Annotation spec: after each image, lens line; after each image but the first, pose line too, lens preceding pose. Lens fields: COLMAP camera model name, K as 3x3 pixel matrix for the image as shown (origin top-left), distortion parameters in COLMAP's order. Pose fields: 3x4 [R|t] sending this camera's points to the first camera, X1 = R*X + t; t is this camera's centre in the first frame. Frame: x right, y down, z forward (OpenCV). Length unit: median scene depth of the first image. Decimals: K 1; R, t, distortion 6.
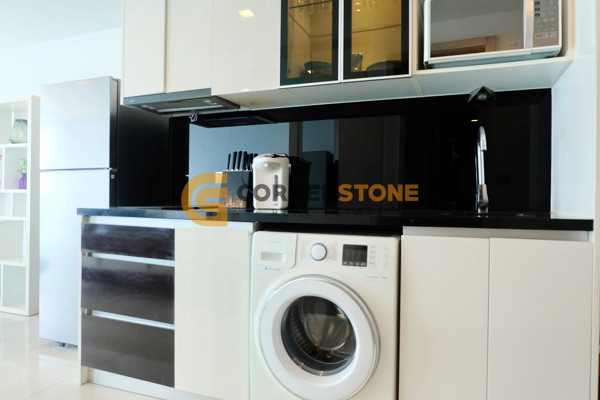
lens RADIAL K [[419.9, 0, 302.0], [0, 419.9, 198.1], [0, 0, 1]] dist [-0.029995, 0.032684]
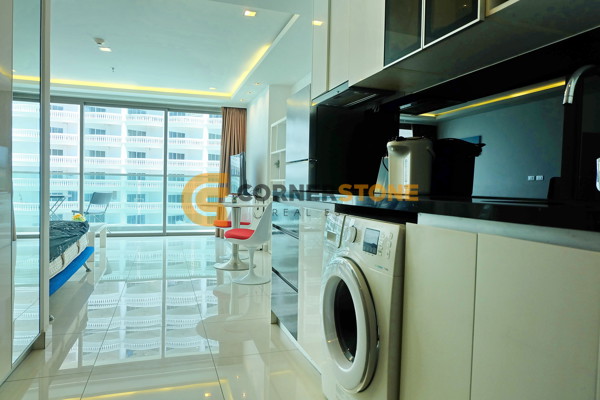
lens RADIAL K [[419.9, 0, 300.5], [0, 419.9, 197.5], [0, 0, 1]] dist [-0.029995, 0.032684]
pose [[0.652357, 0.028359, -0.757381, 0.506559], [-0.019518, 0.999597, 0.020617, 0.017204], [0.757661, 0.001333, 0.652647, 0.197857]]
